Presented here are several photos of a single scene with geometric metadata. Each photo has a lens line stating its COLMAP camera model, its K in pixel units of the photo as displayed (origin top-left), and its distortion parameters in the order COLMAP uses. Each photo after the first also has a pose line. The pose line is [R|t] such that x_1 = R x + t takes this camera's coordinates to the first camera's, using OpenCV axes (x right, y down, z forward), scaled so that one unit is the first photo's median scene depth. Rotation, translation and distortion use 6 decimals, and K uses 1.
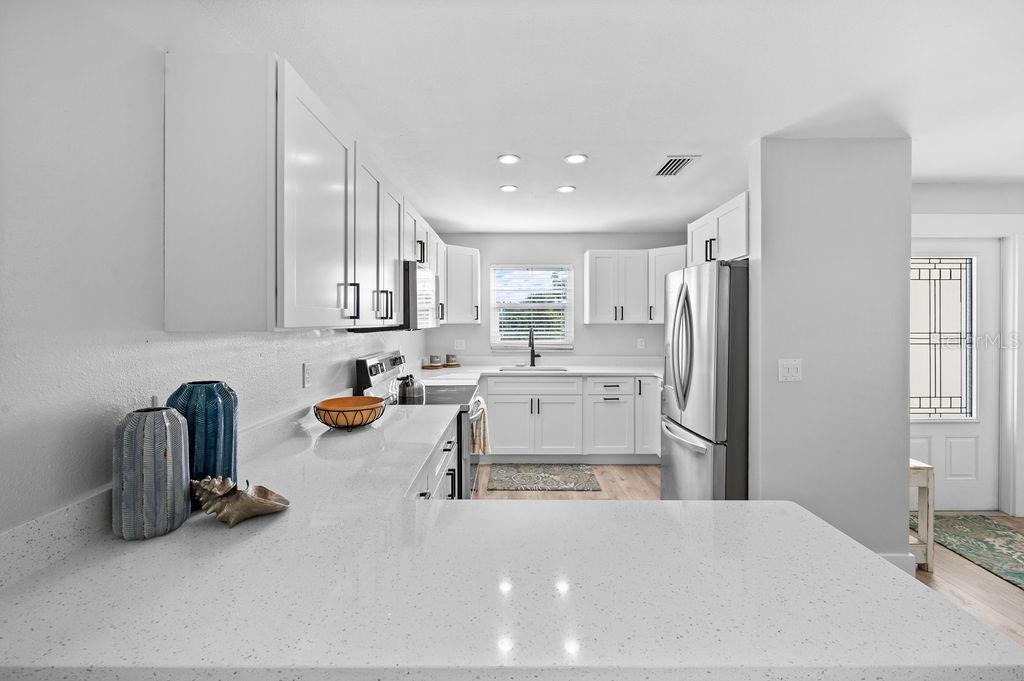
lens RADIAL K [[418.3, 0, 521.7], [0, 418.3, 327.6], [0, 0, 1]] dist [0.000358, 0.000527]
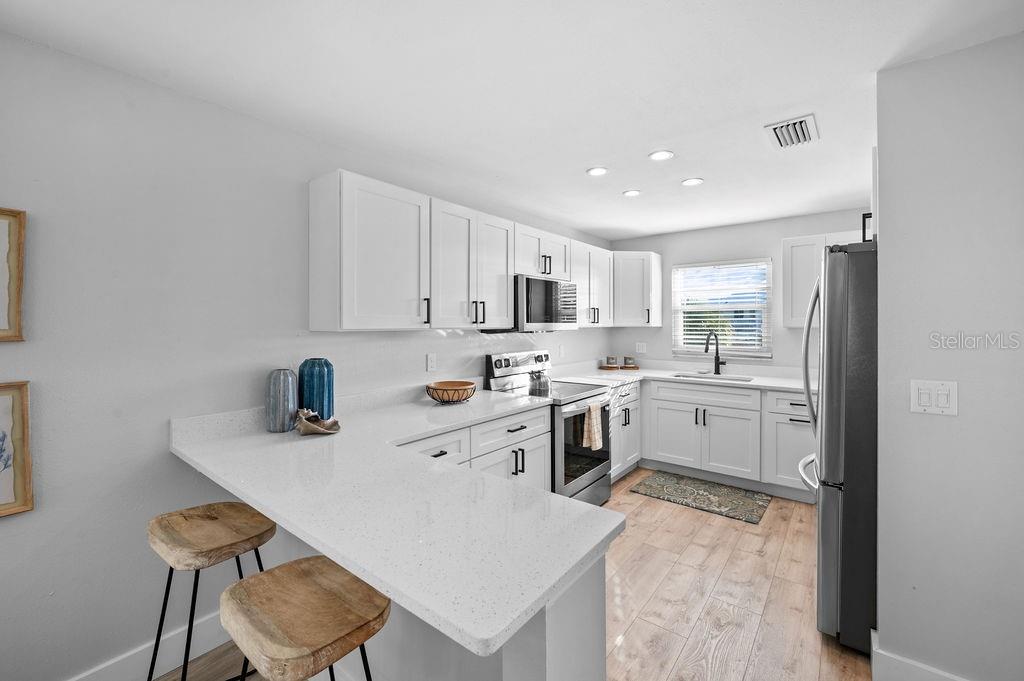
lens RADIAL K [[418.3, 0, 517.3], [0, 418.3, 330.2], [0, 0, 1]] dist [0.000358, 0.000527]
pose [[0.790835, 0.008307, -0.611973, 0.294596], [-0.008532, 0.999960, 0.002548, -0.001558], [0.611970, 0.003206, 0.790875, 0.027101]]
